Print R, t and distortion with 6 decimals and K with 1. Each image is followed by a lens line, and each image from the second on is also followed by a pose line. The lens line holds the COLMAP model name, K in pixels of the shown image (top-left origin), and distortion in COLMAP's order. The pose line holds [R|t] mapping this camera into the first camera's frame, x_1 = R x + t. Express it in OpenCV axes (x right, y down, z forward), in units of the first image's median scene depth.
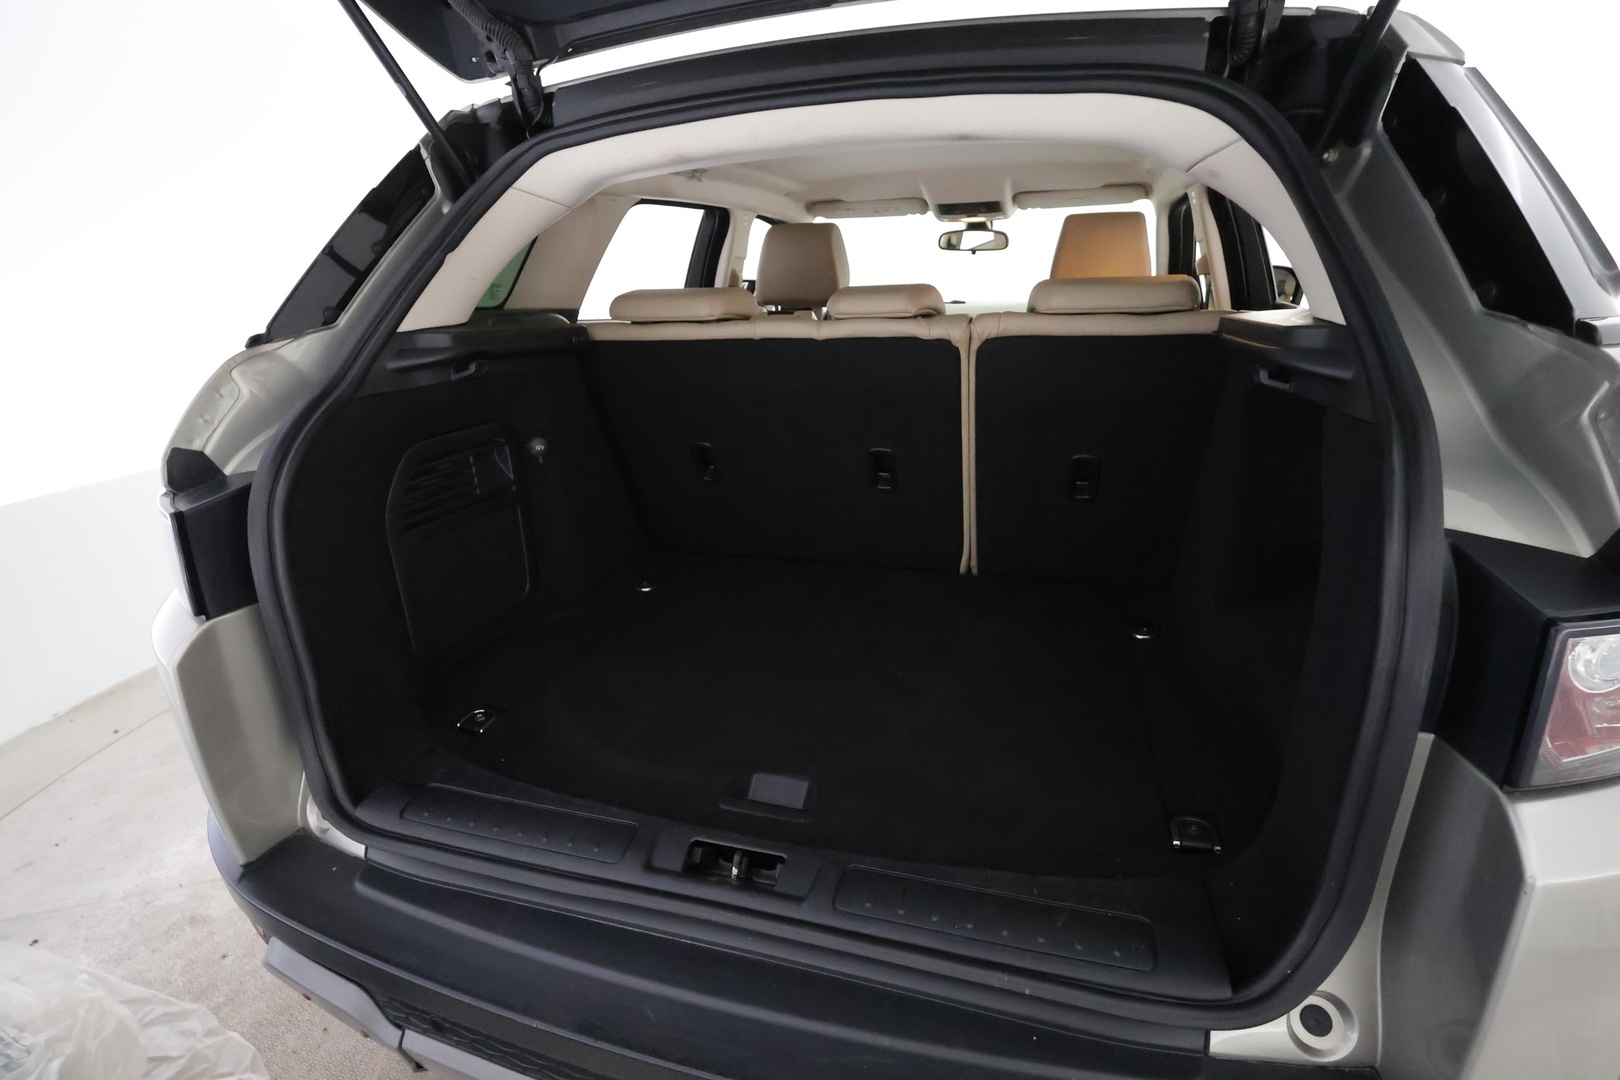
lens RADIAL K [[828.1, 0, 809.1], [0, 828.1, 537.7], [0, 0, 1]] dist [-0.002027, 0.006307]
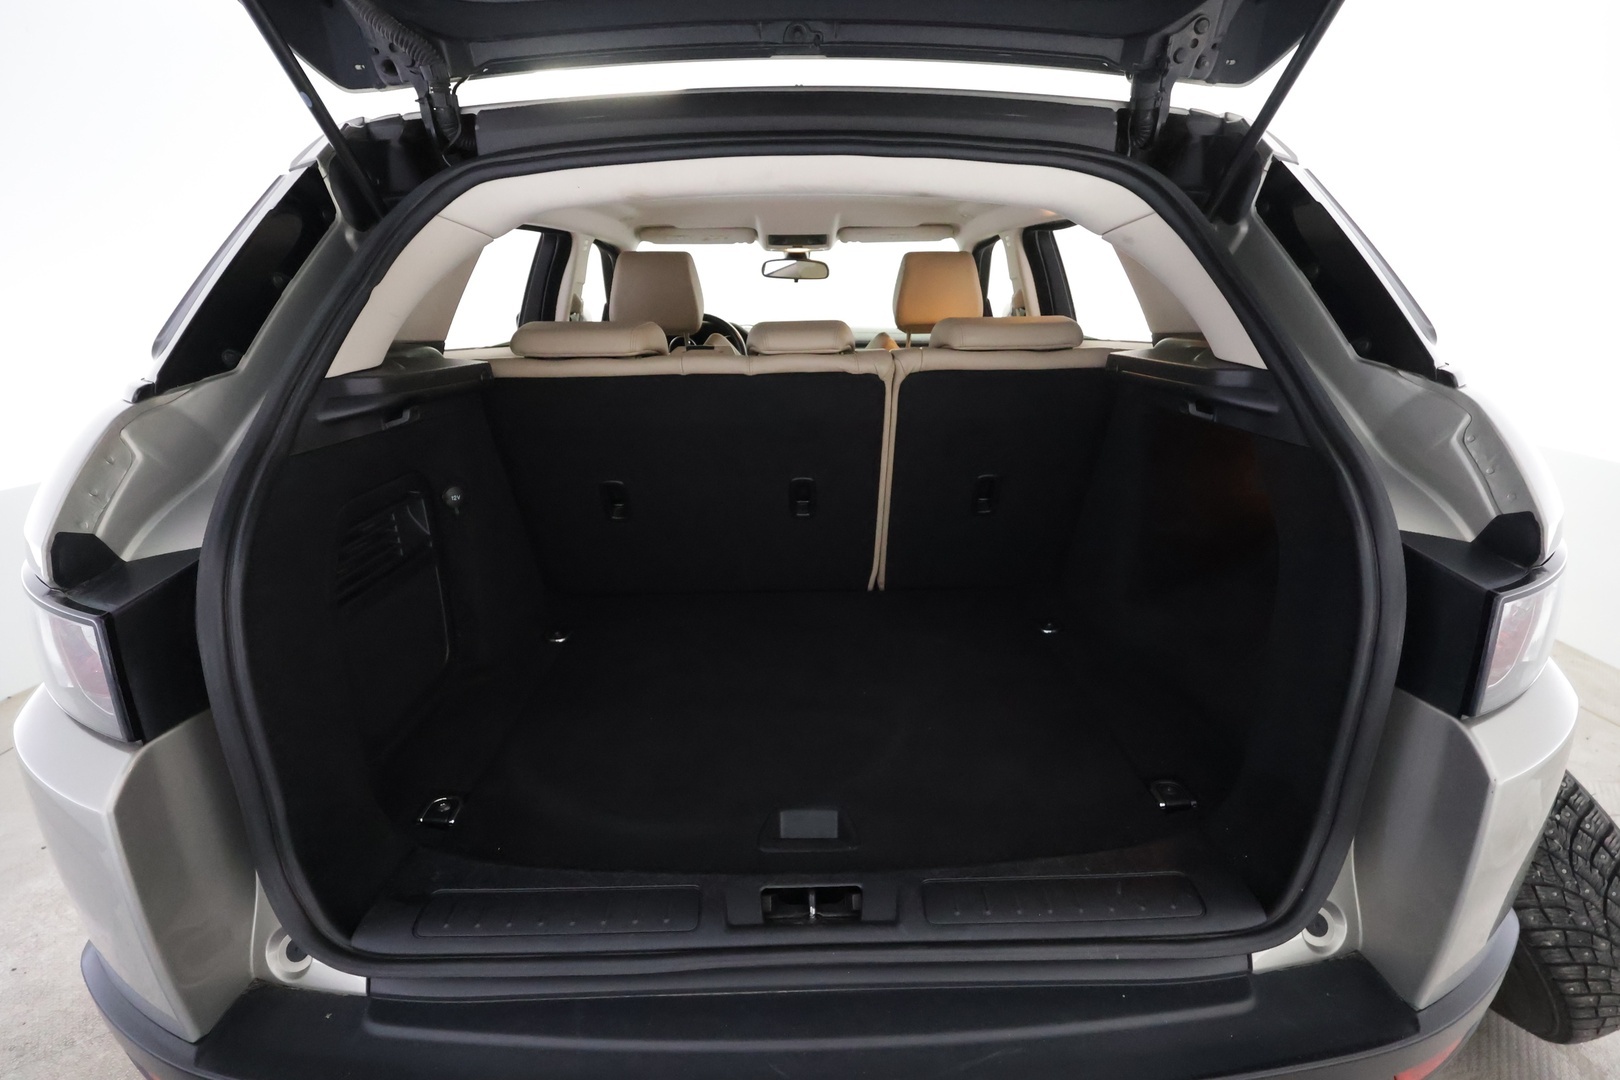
lens RADIAL K [[828.1, 0, 814.4], [0, 828.1, 534.8], [0, 0, 1]] dist [-0.002027, 0.006307]
pose [[0.944753, -0.075441, 0.318983, -0.332955], [0.080990, 0.996706, -0.004146, -0.044435], [-0.317620, 0.029751, 0.947751, 0.026189]]
